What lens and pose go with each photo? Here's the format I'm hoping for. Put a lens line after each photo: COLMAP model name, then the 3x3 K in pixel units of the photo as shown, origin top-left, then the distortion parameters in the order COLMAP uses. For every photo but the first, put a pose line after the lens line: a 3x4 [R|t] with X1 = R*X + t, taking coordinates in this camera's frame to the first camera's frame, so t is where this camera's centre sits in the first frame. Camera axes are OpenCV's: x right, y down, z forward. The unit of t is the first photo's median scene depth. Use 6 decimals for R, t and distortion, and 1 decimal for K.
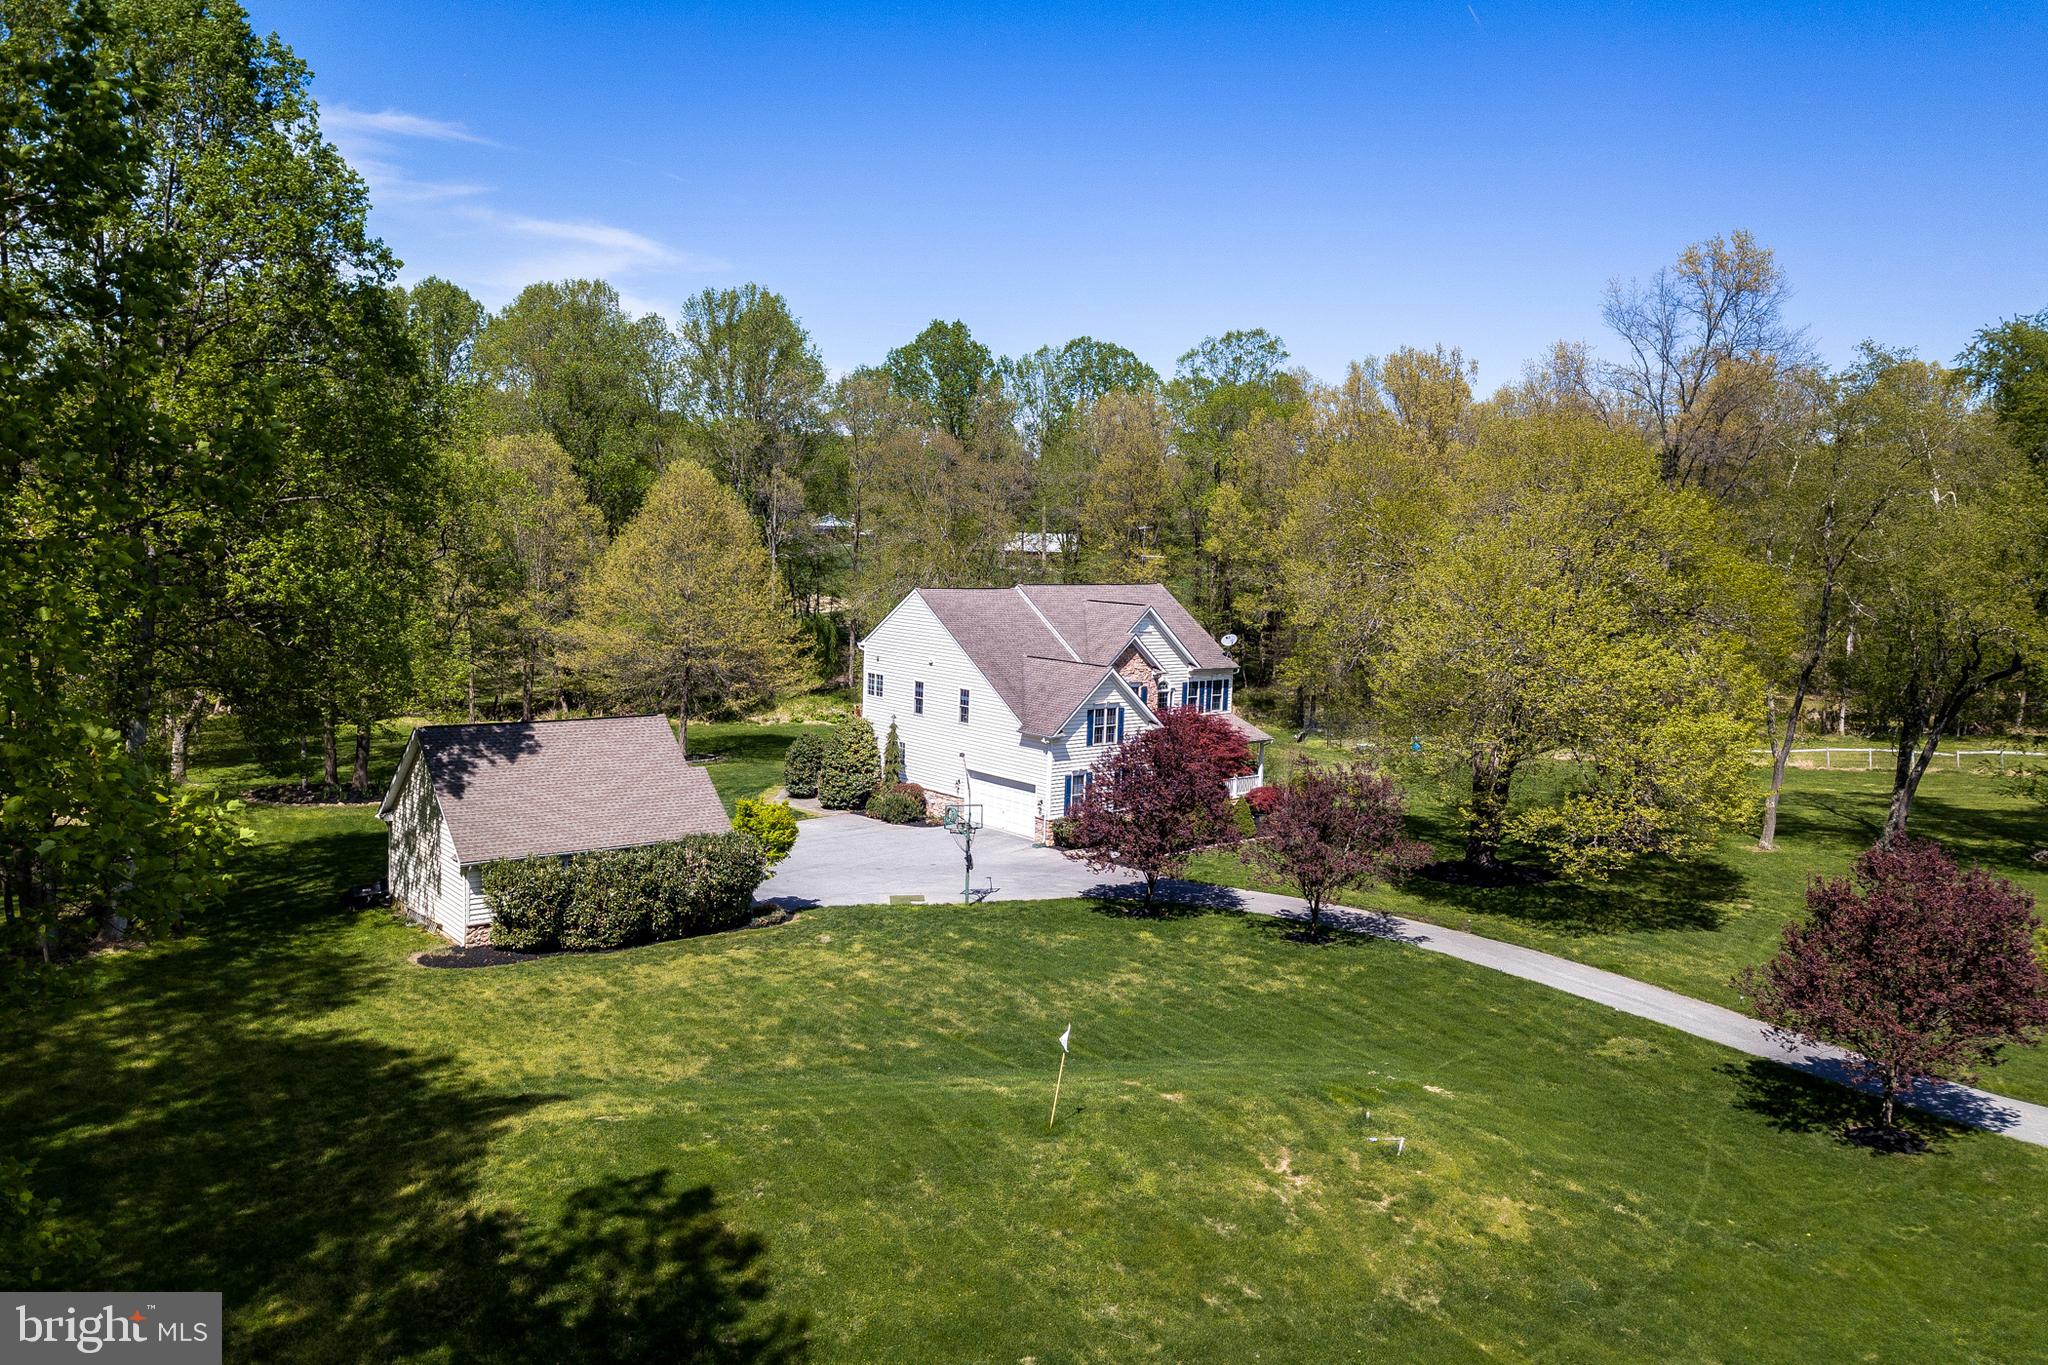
lens RADIAL K [[1596.2, 0, 1020.7], [0, 1596.2, 644.4], [0, 0, 1]] dist [0.034435, -0.033544]
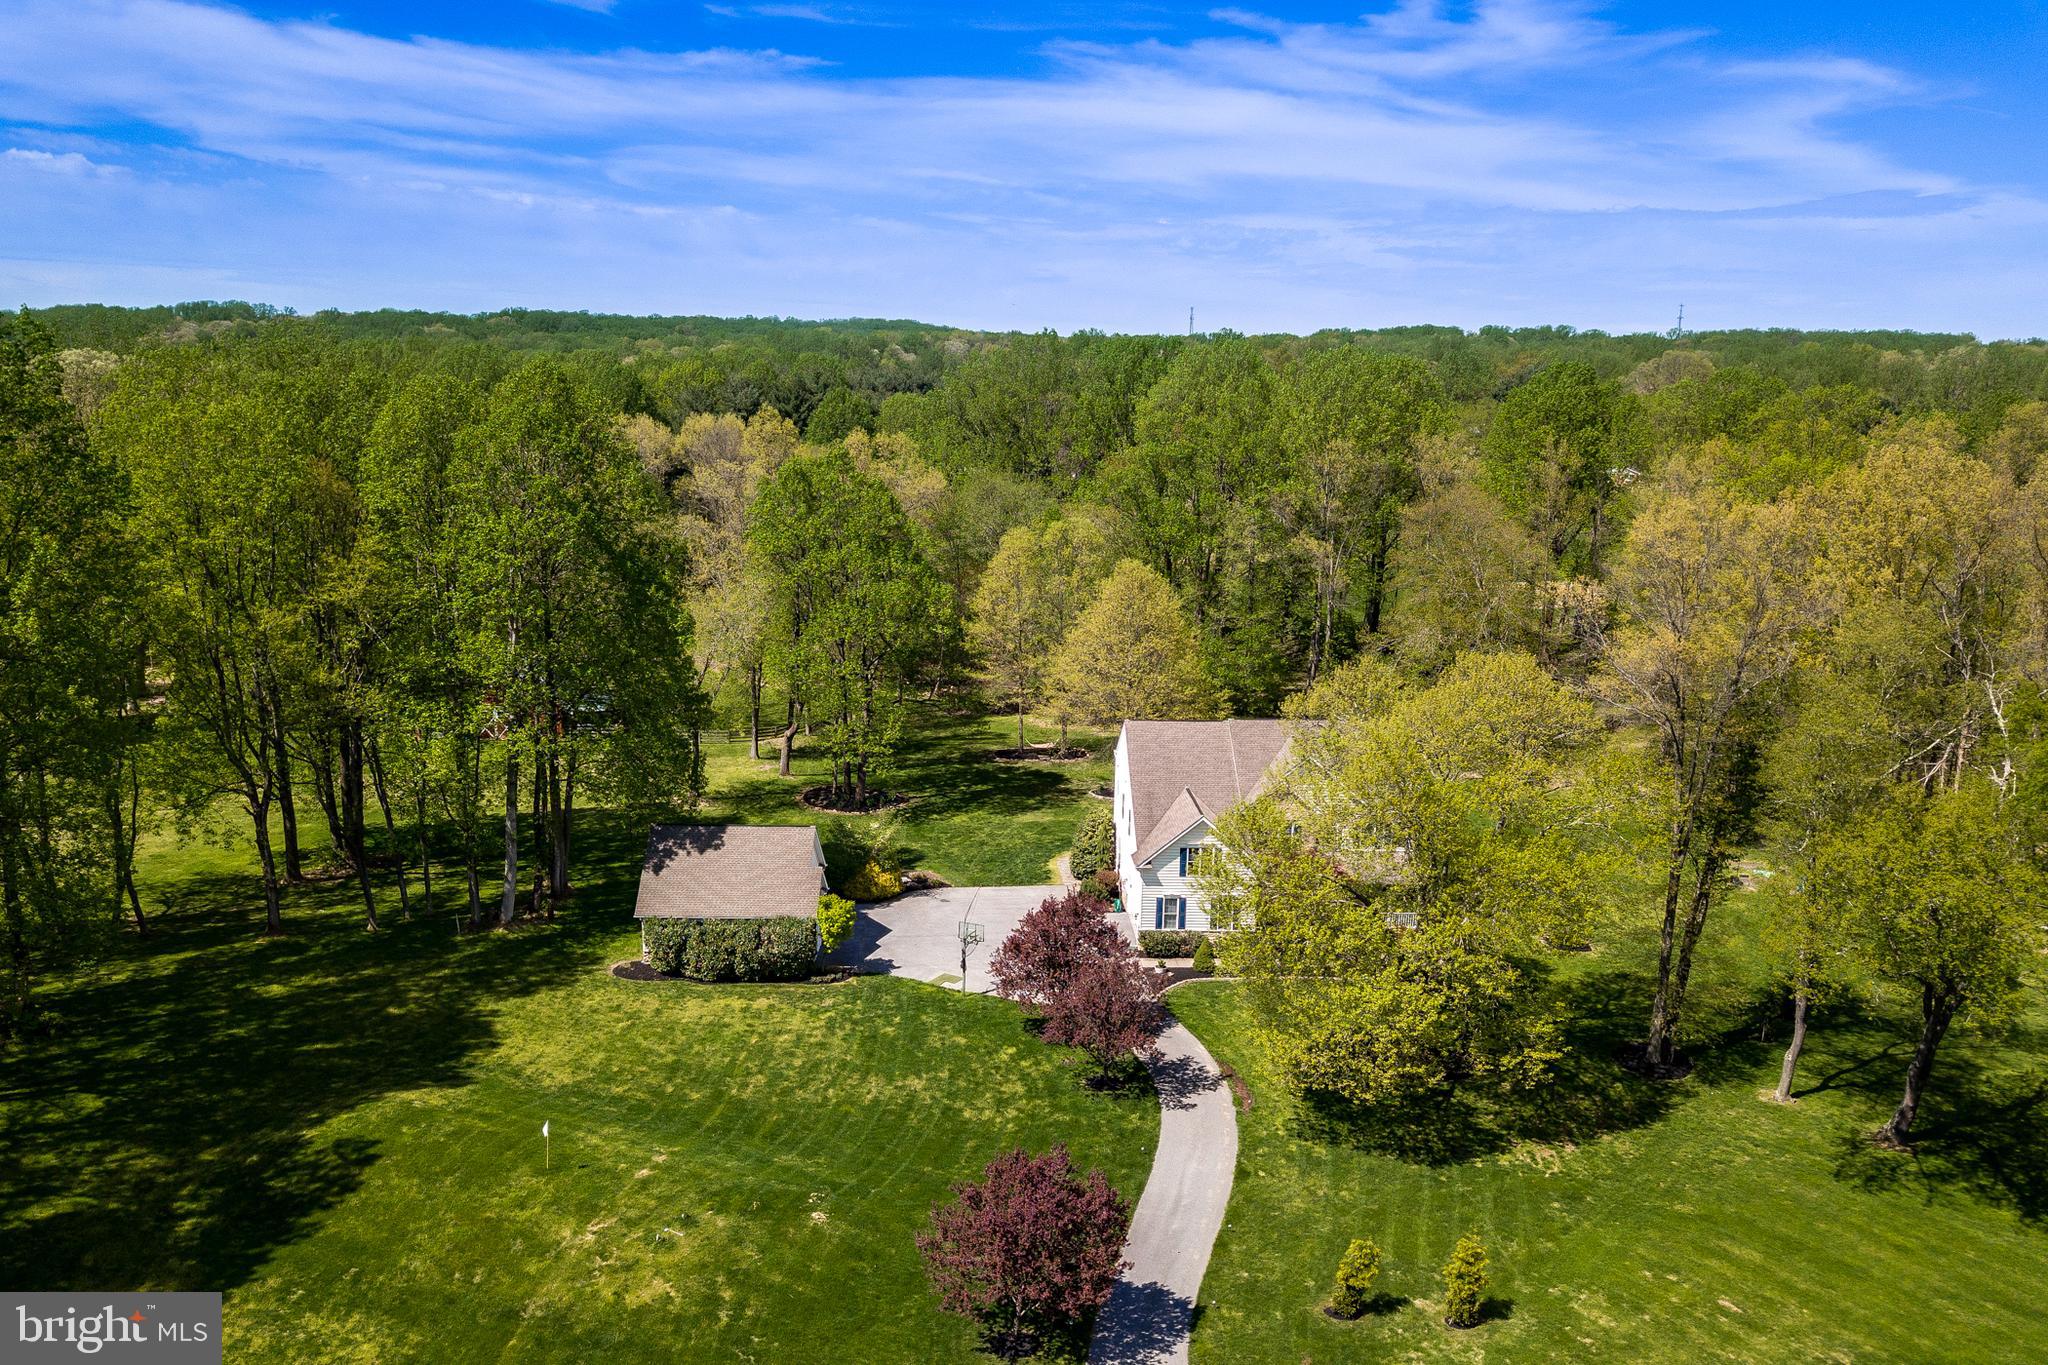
lens RADIAL K [[1596.2, 0, 1018.2], [0, 1596.2, 691.7], [0, 0, 1]] dist [0.034435, -0.033544]
pose [[0.789573, 0.106357, -0.604370, 0.675585], [-0.040453, 0.991745, 0.121678, -0.223774], [0.612322, -0.071625, 0.787357, -0.042725]]
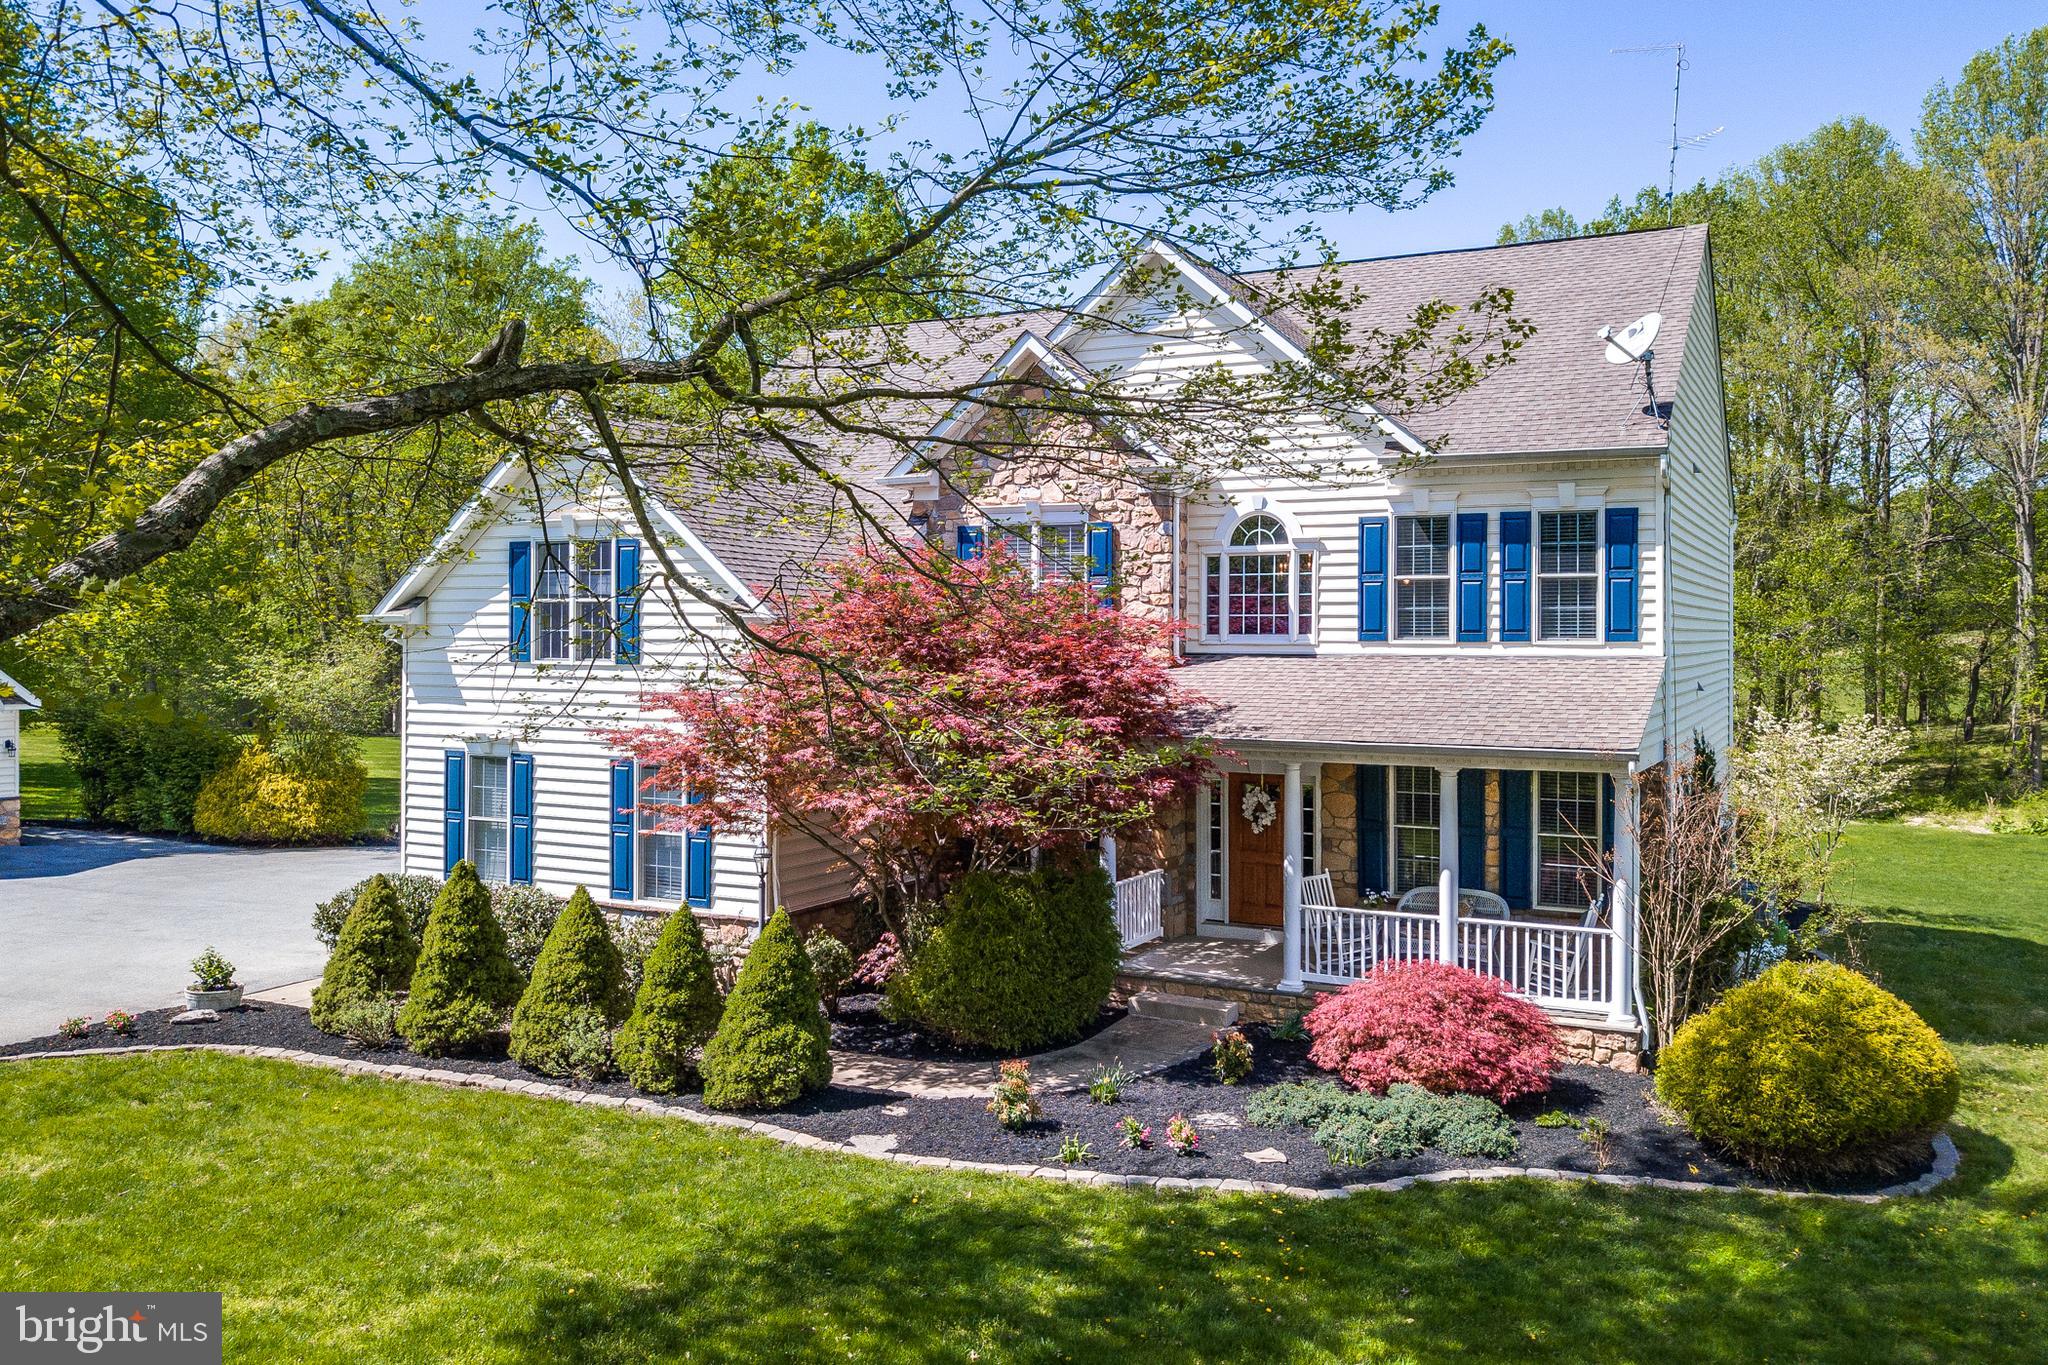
lens RADIAL K [[1596.2, 0, 998.7], [0, 1596.2, 640.2], [0, 0, 1]] dist [0.034435, -0.033544]
pose [[0.357827, -0.025828, -0.933431, 0.364494], [-0.068398, 0.996207, -0.053786, 0.069513], [0.931280, 0.083091, 0.354703, 0.976020]]
